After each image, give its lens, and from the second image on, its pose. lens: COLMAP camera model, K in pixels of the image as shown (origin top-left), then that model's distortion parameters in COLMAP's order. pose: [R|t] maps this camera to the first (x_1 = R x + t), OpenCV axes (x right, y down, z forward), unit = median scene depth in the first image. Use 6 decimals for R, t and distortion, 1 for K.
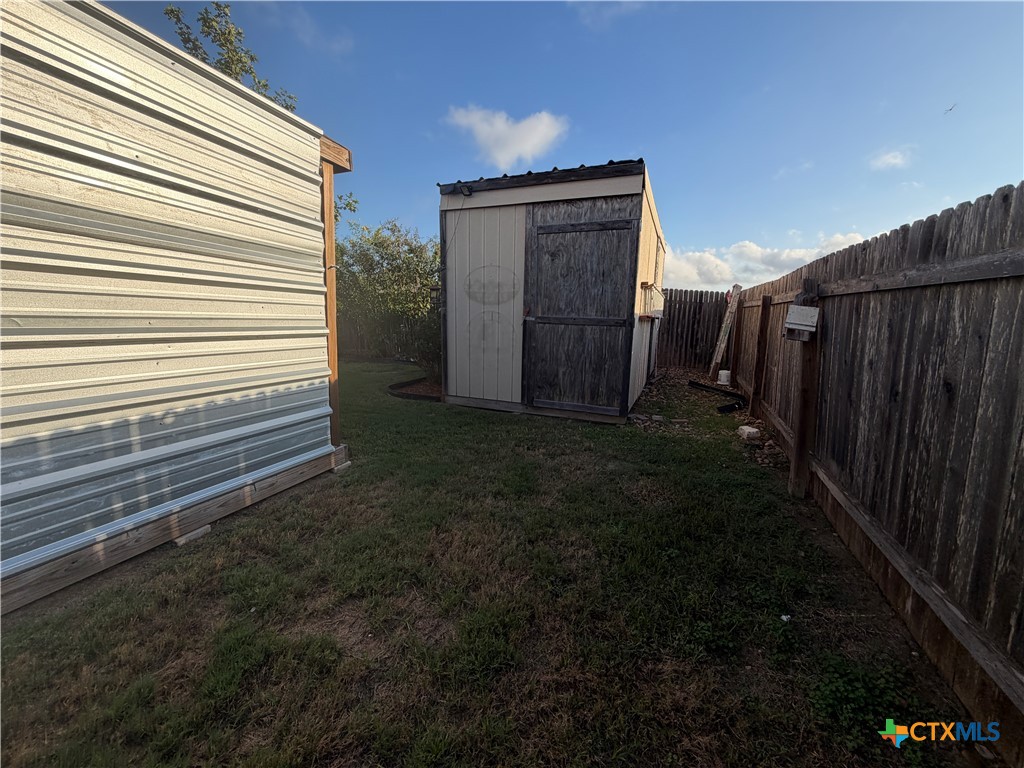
lens RADIAL K [[407.7, 0, 512.8], [0, 407.7, 382.9], [0, 0, 1]] dist [0.000072, 0.000129]
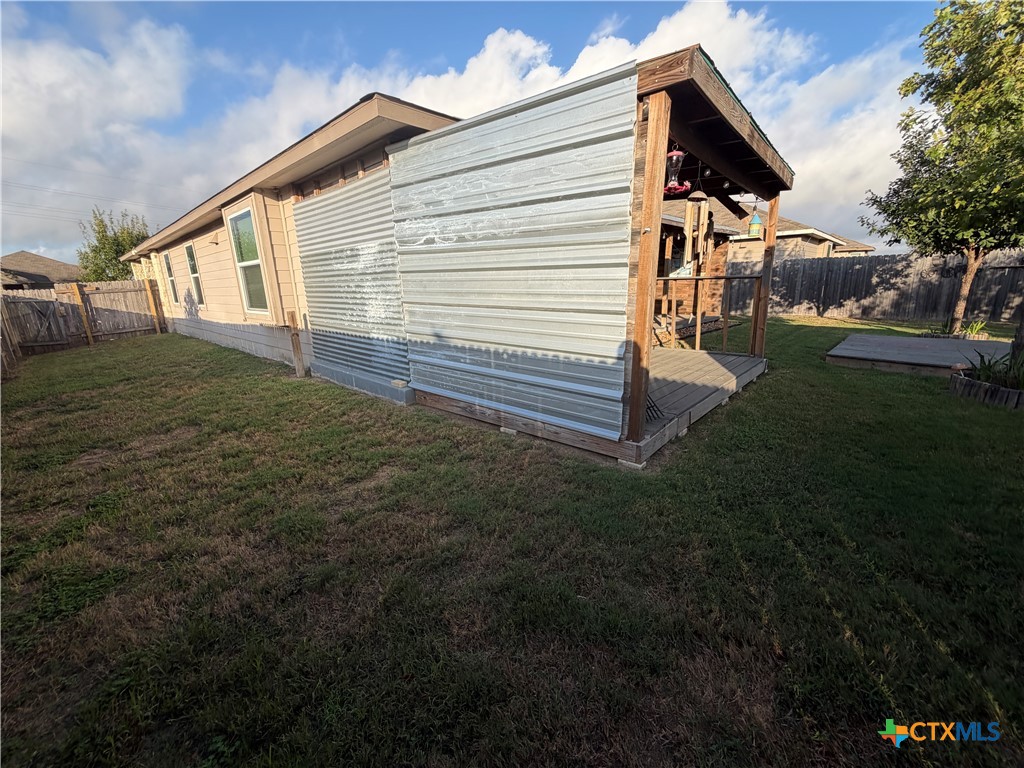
lens RADIAL K [[407.7, 0, 509.1], [0, 407.7, 388.4], [0, 0, 1]] dist [0.000072, 0.000129]
pose [[-0.321152, 0.234994, -0.917409, 0.672223], [-0.140183, 0.946257, 0.291457, -0.262125], [0.936595, 0.222207, -0.270950, 1.467979]]
